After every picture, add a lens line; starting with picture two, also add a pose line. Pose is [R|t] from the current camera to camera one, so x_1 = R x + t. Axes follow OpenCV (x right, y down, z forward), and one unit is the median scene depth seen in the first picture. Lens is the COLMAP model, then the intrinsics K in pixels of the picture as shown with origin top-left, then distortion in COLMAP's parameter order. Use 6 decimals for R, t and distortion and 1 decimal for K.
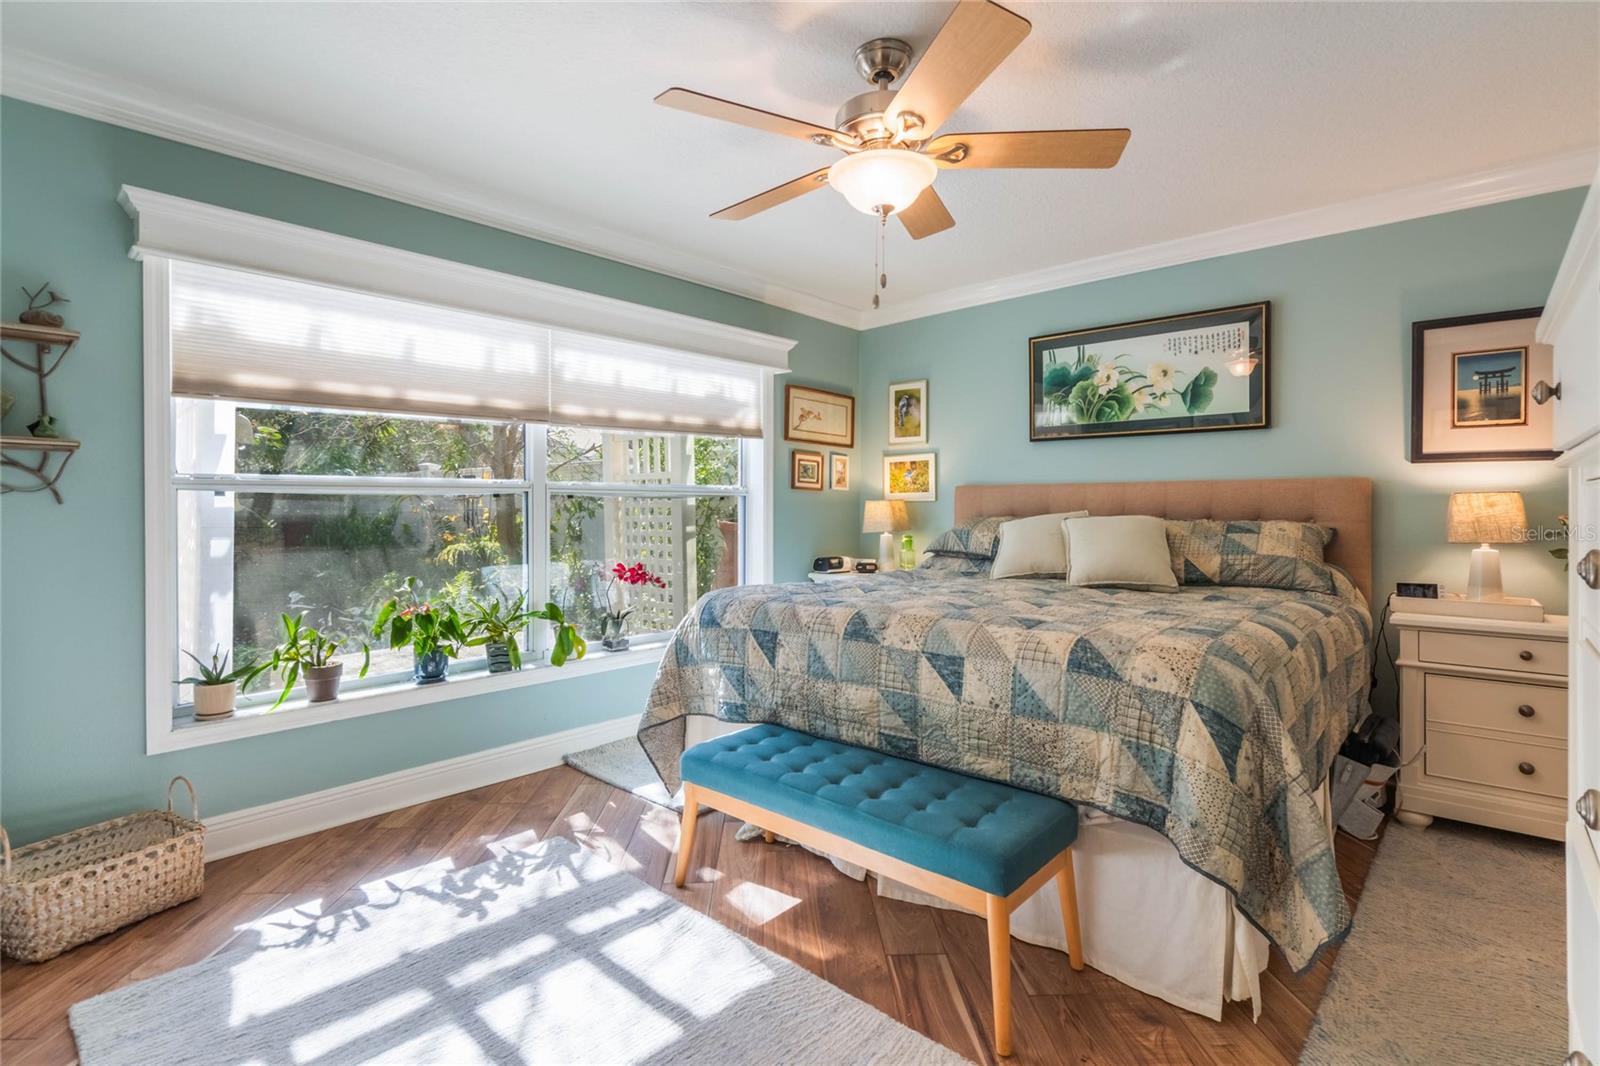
lens RADIAL K [[755.0, 0, 803.9], [0, 755.0, 501.2], [0, 0, 1]] dist [-0.001038, 0.000189]
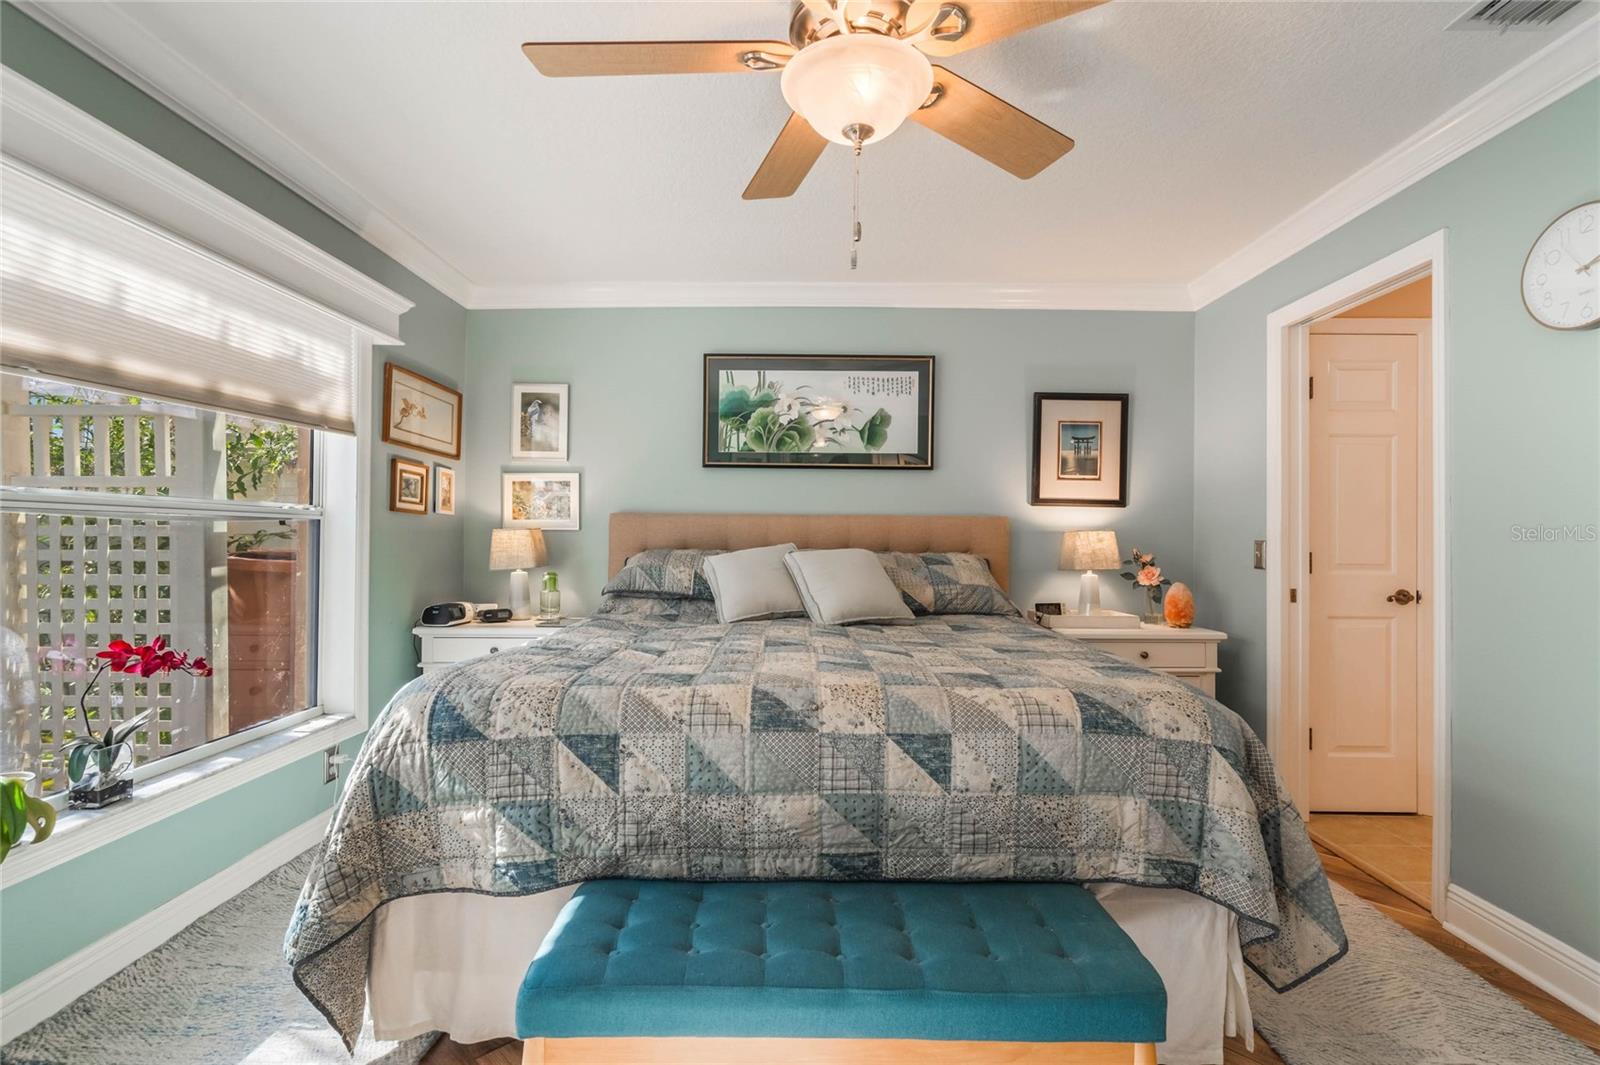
lens RADIAL K [[733.4, 0, 800.0], [0, 733.4, 532.5], [0, 0, 1]] dist [-0.001792, -0.000029]
pose [[0.750213, 0.010204, 0.661117, -0.306550], [-0.013051, 0.999915, -0.000623, -0.000995], [-0.661067, -0.008161, 0.750282, 0.391227]]
